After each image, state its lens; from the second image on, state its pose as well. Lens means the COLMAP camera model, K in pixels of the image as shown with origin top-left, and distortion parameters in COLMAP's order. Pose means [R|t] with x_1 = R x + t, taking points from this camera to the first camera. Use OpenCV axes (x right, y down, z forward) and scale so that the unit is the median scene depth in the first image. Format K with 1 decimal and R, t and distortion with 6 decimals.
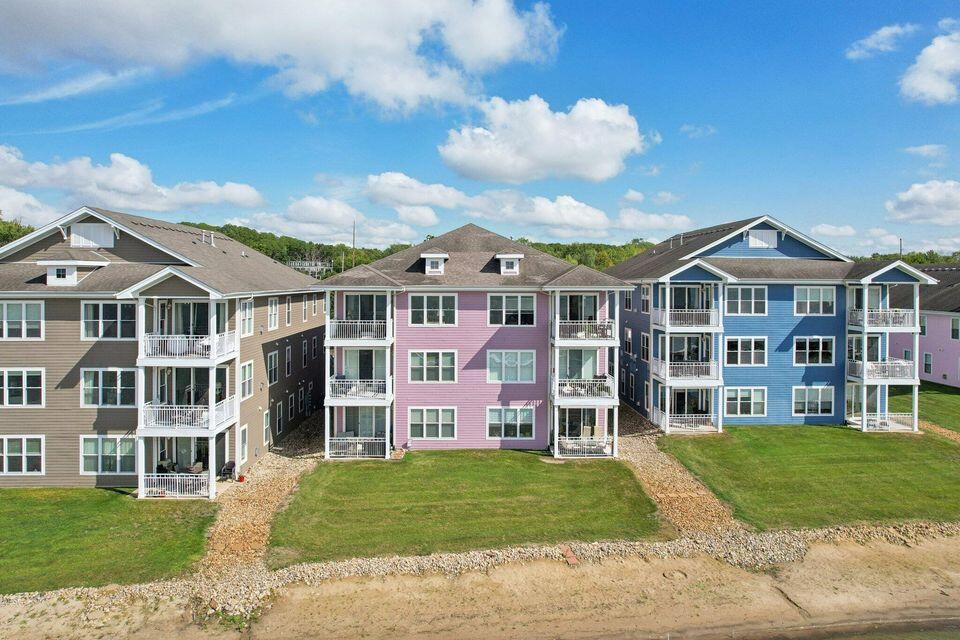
lens RADIAL K [[627.9, 0, 482.0], [0, 627.9, 292.1], [0, 0, 1]] dist [-0.057627, 0.035183]
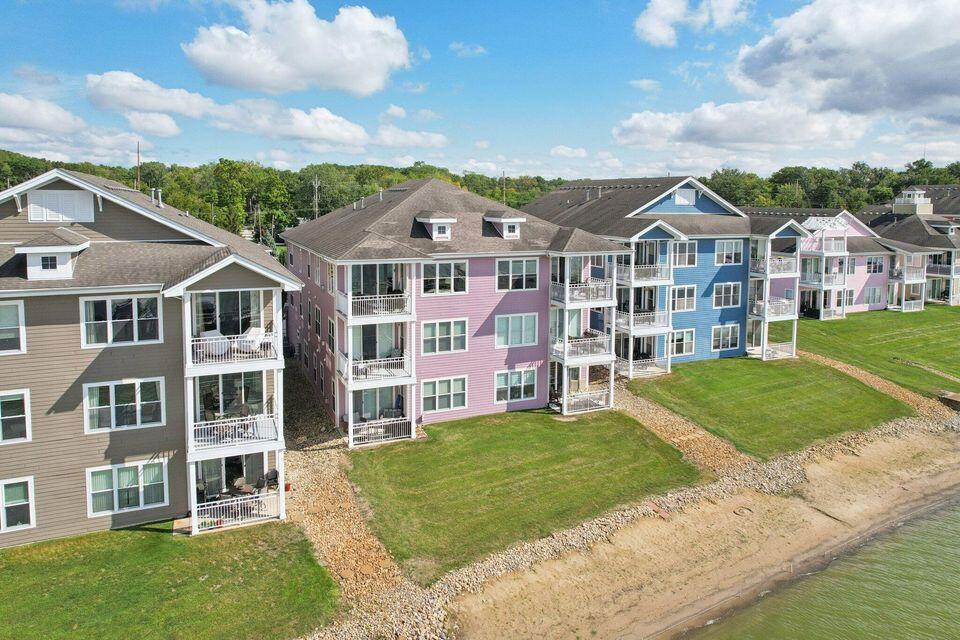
lens RADIAL K [[647.8, 0, 479.3], [0, 647.8, 255.0], [0, 0, 1]] dist [-0.037045, 0.004028]
pose [[0.924480, -0.028267, 0.380181, -0.401934], [0.000656, 0.997364, 0.072561, -0.077649], [-0.381230, -0.066832, 0.922061, 0.071550]]
